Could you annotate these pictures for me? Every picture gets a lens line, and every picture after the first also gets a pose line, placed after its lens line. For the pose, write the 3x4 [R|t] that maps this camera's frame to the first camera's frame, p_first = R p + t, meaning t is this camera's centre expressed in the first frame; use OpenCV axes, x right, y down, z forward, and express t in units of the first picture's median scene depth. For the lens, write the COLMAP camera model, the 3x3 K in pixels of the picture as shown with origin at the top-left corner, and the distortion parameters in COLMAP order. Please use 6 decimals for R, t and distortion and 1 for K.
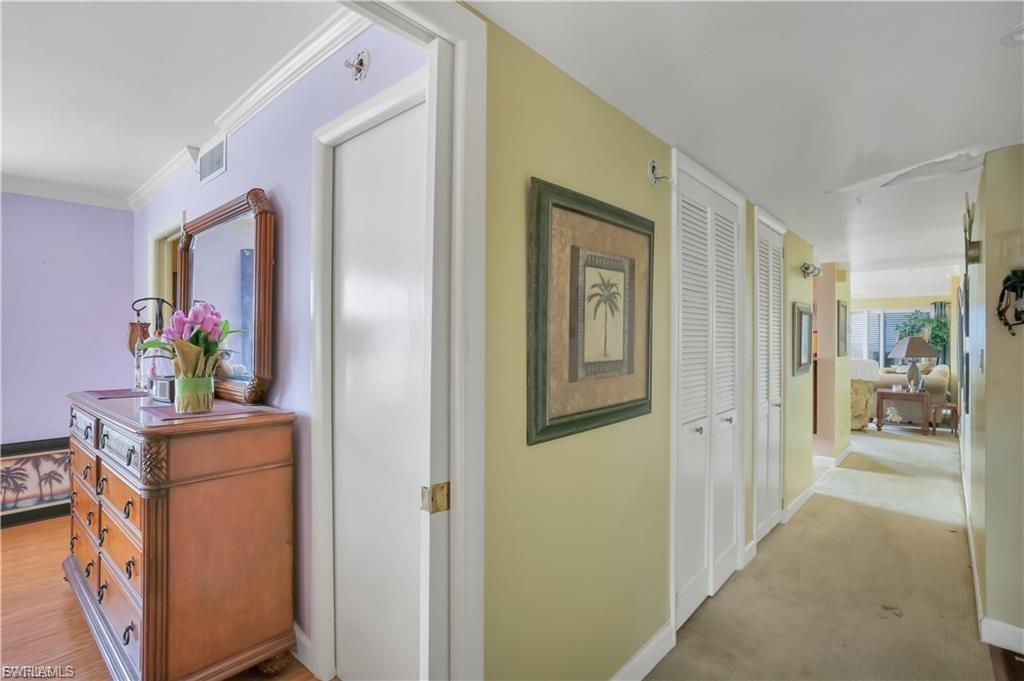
lens RADIAL K [[496.5, 0, 509.8], [0, 496.5, 337.6], [0, 0, 1]] dist [-0.050886, 0.028095]
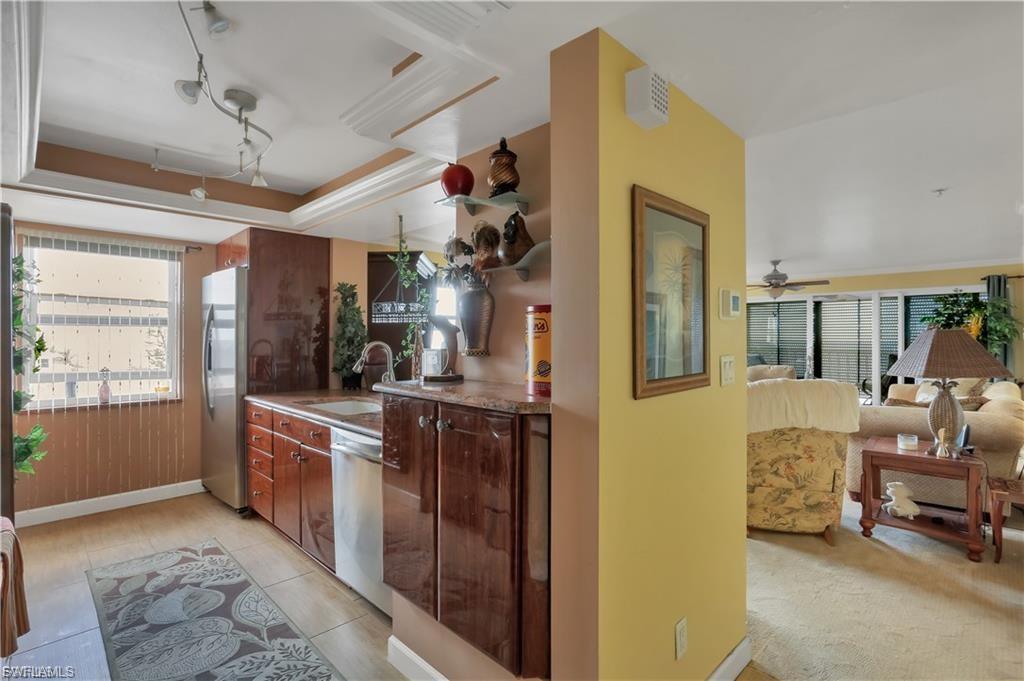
lens RADIAL K [[496.5, 0, 509.8], [0, 496.5, 337.6], [0, 0, 1]] dist [-0.050886, 0.028095]
pose [[0.998674, -0.004329, -0.051294, 0.450675], [0.004339, 0.999991, 0.000091, 0.004691], [0.051294, -0.000314, 0.998684, 0.529624]]
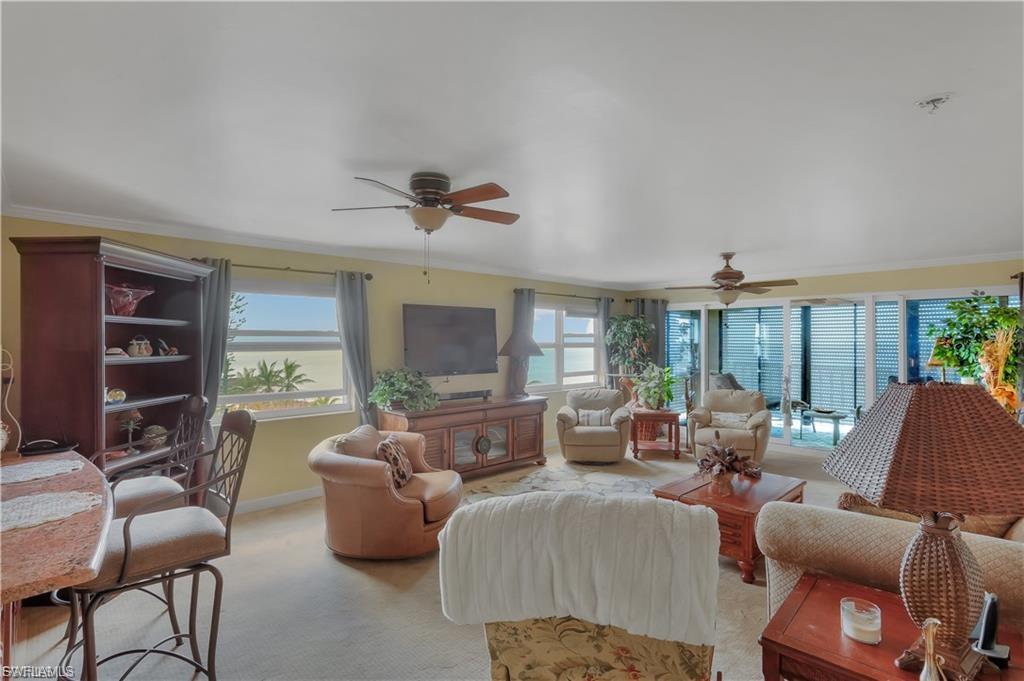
lens RADIAL K [[506.5, 0, 511.9], [0, 506.5, 337.2], [0, 0, 1]] dist [-0.045284, 0.029753]
pose [[0.998002, -0.005307, -0.062952, 0.661049], [0.004878, 0.999964, -0.006957, -0.019143], [0.062987, 0.006636, 0.997992, 0.774849]]
